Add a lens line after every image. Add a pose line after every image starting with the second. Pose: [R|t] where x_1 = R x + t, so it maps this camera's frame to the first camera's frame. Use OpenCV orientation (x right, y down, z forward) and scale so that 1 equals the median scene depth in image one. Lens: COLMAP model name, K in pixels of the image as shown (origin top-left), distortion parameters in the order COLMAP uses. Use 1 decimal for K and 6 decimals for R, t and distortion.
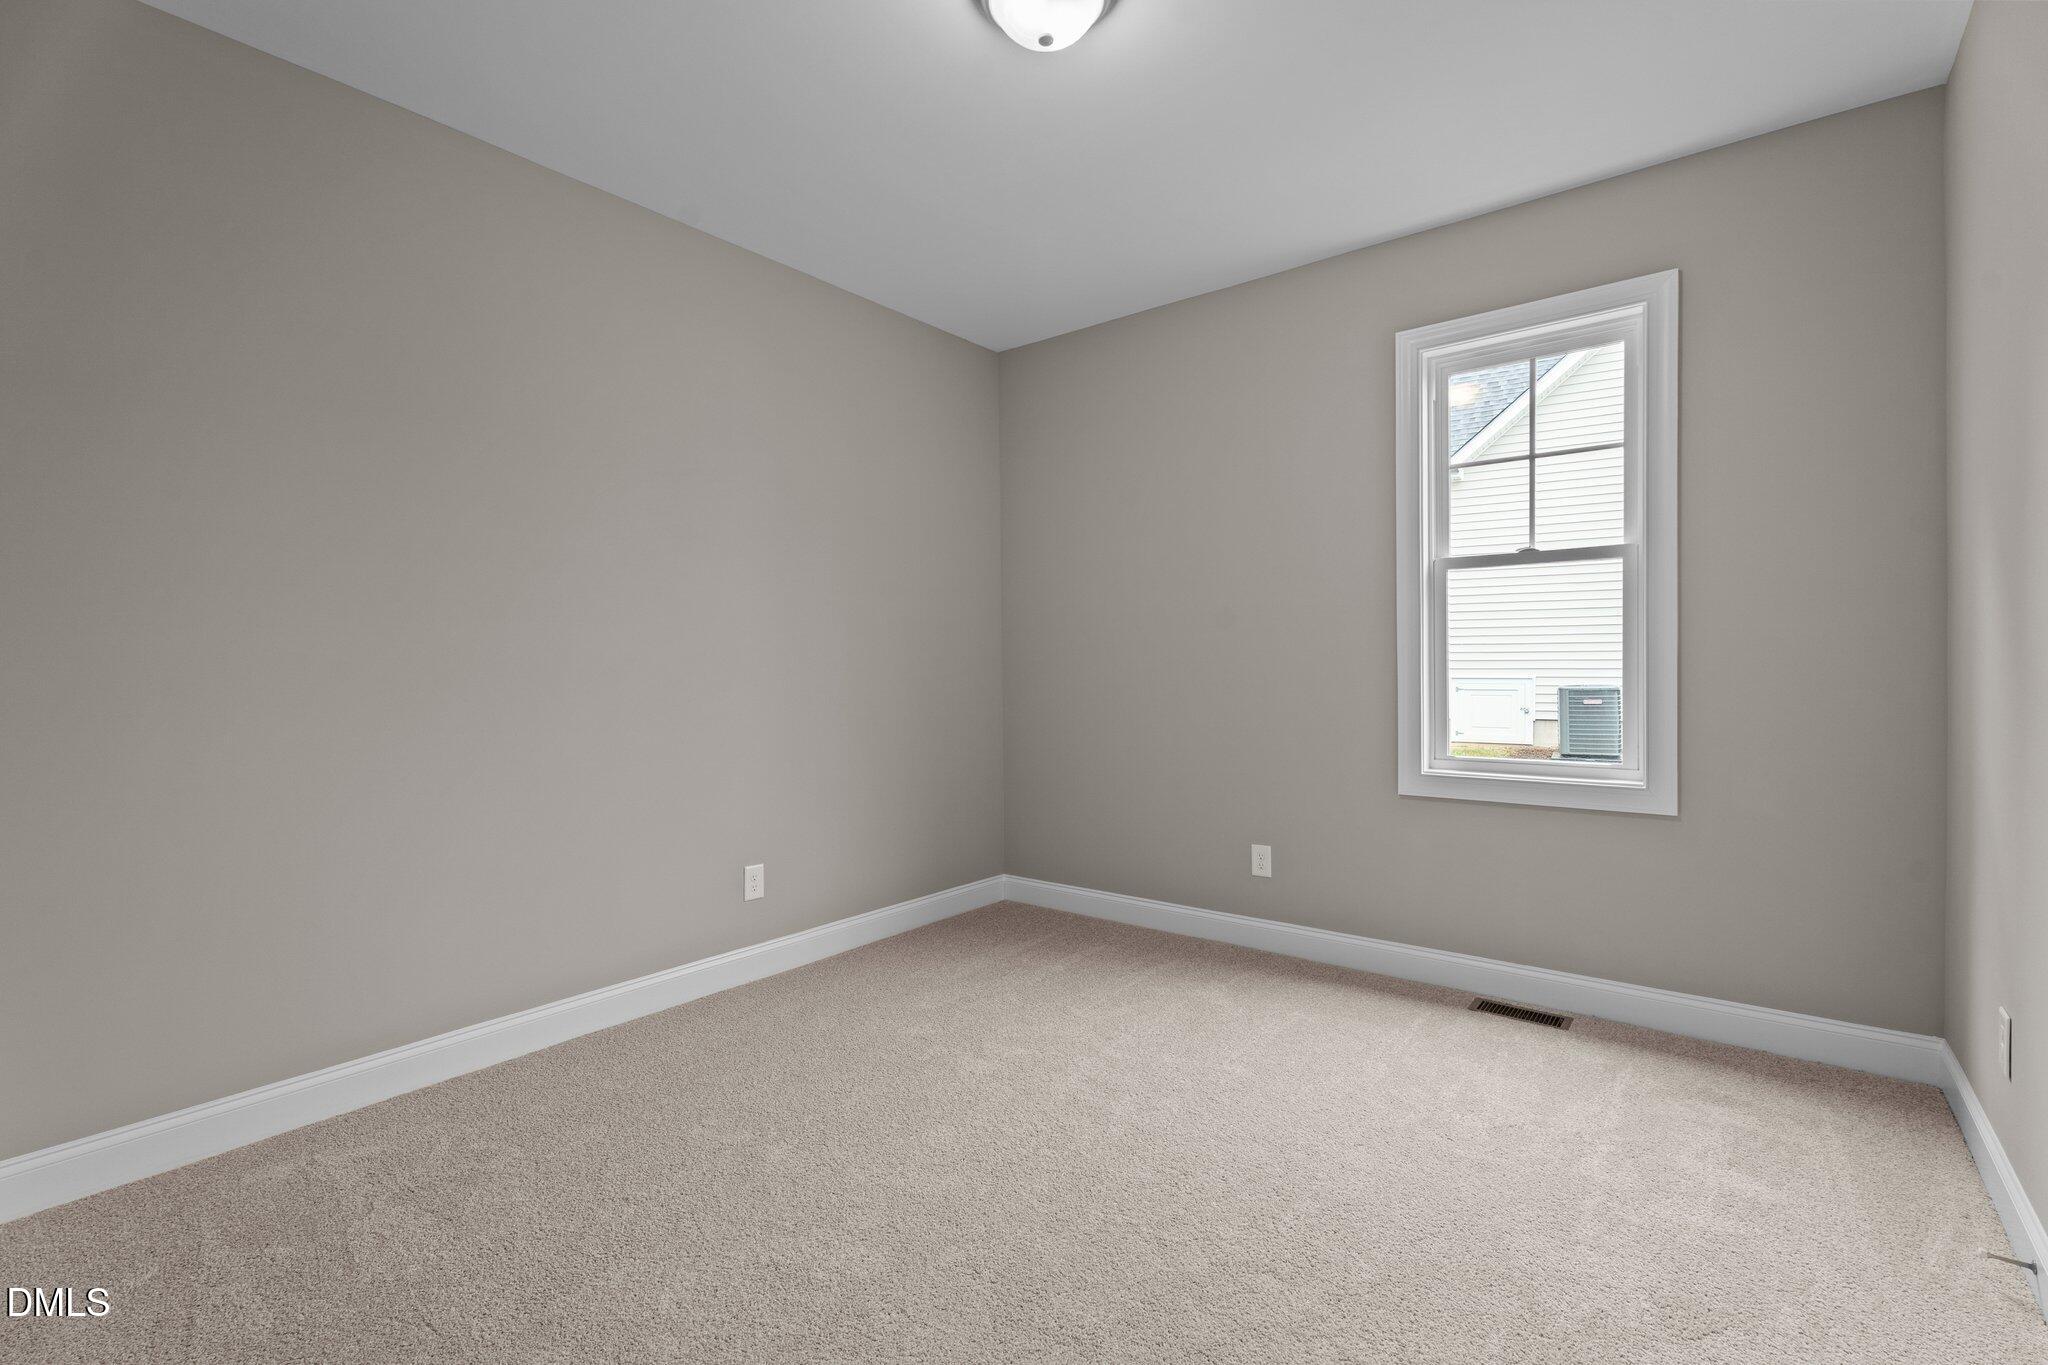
lens RADIAL K [[913.6, 0, 1024.0], [0, 913.6, 682.5], [0, 0, 1]] dist [-0.000400, -0.000106]
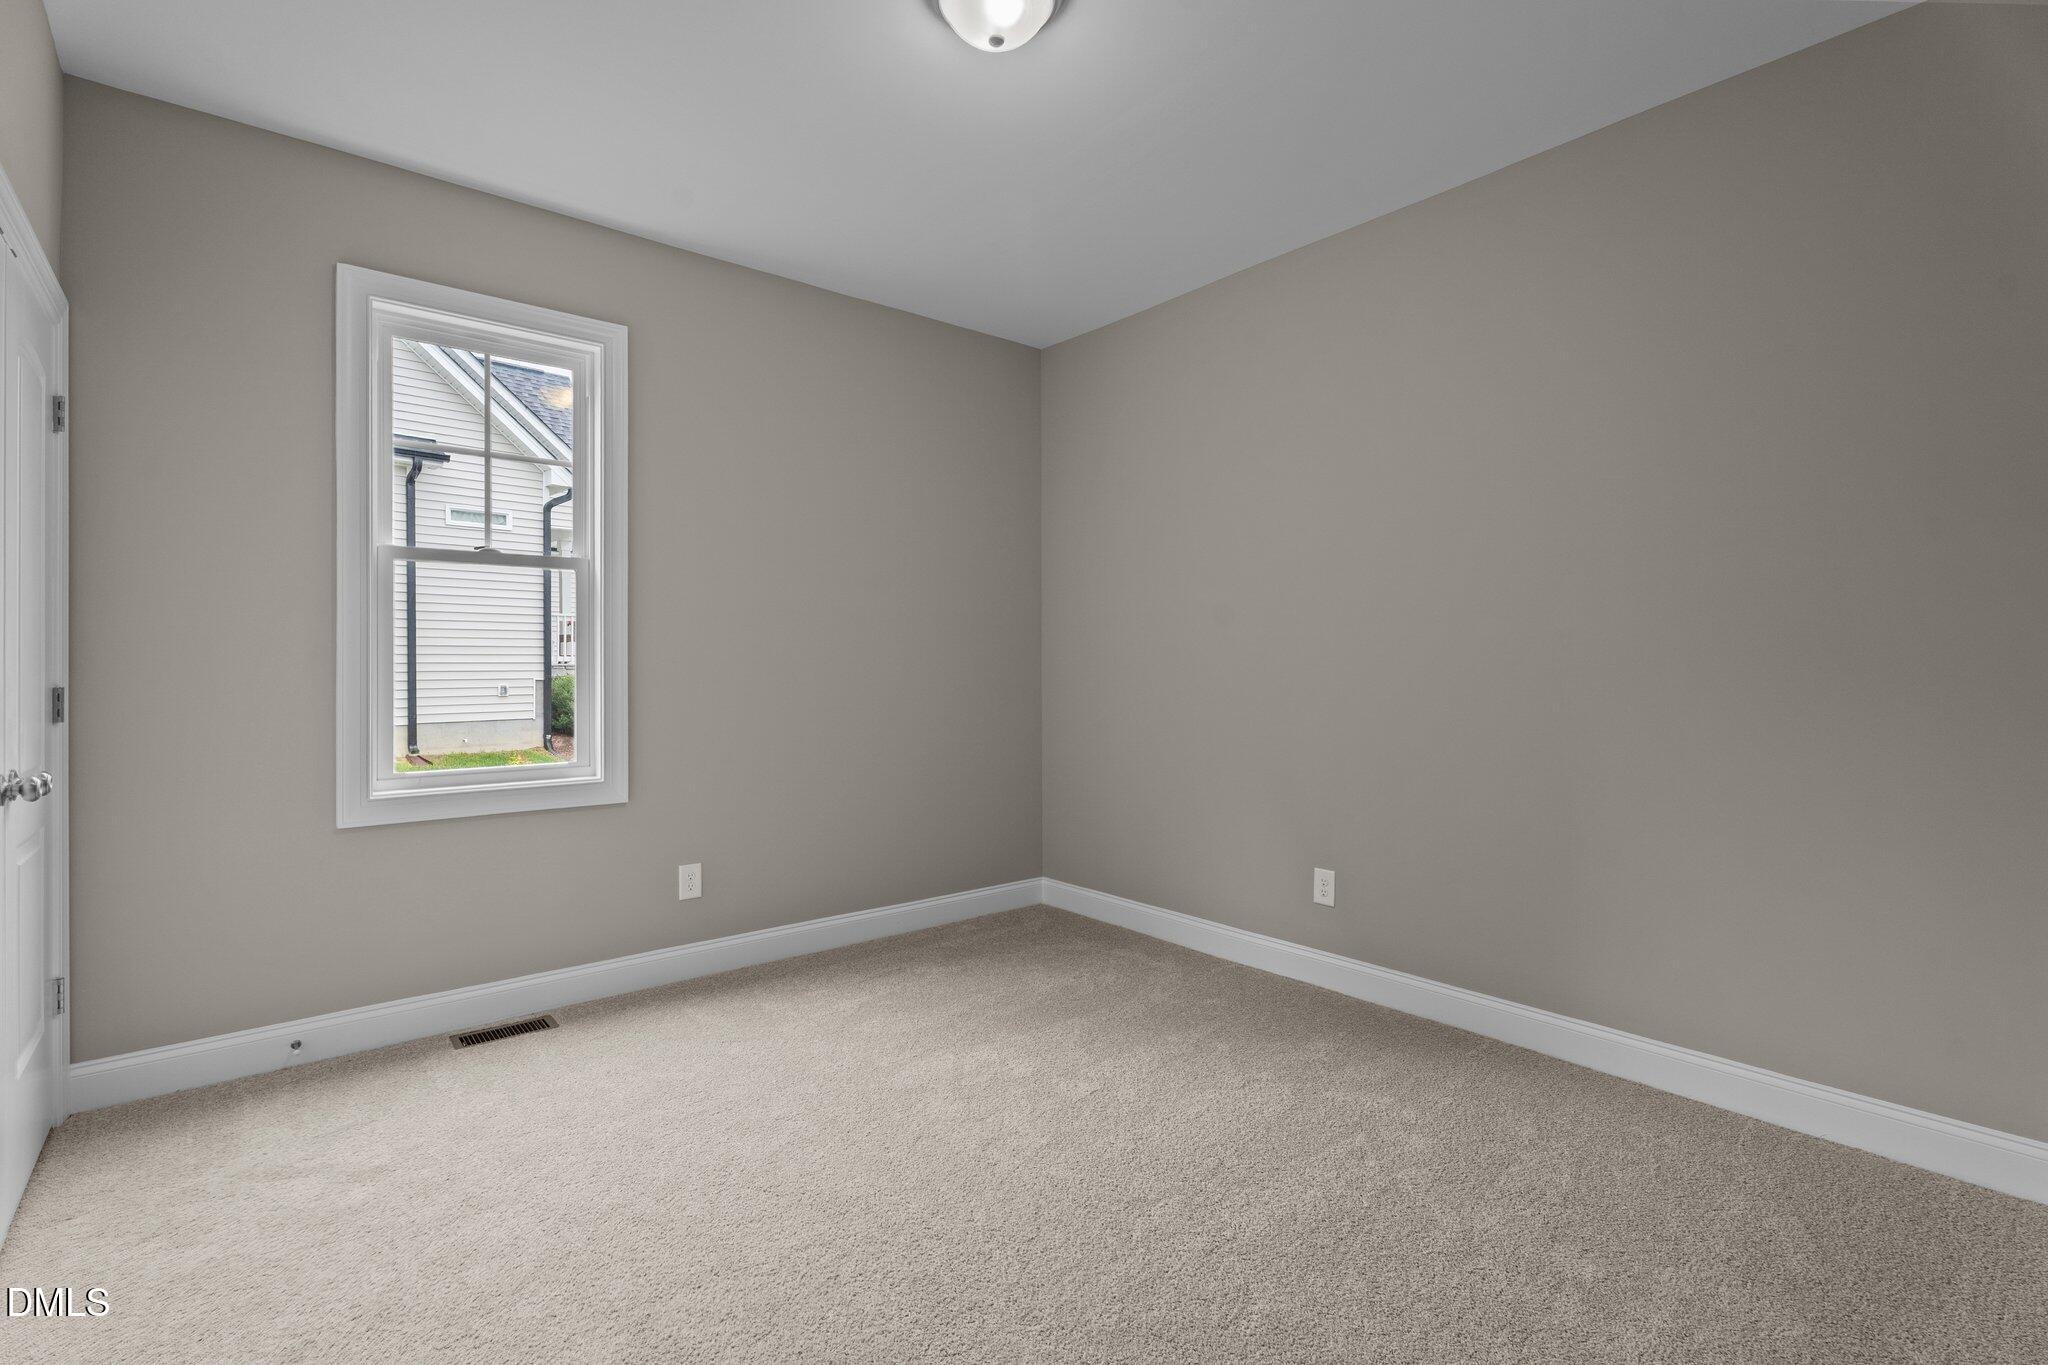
lens RADIAL K [[913.6, 0, 1024.0], [0, 913.6, 682.5], [0, 0, 1]] dist [-0.000400, -0.000106]
pose [[0.210202, -0.004591, 0.977647, -0.276444], [0.017413, 0.999848, 0.000951, 0.002389], [-0.977503, 0.016824, 0.210250, 0.247174]]
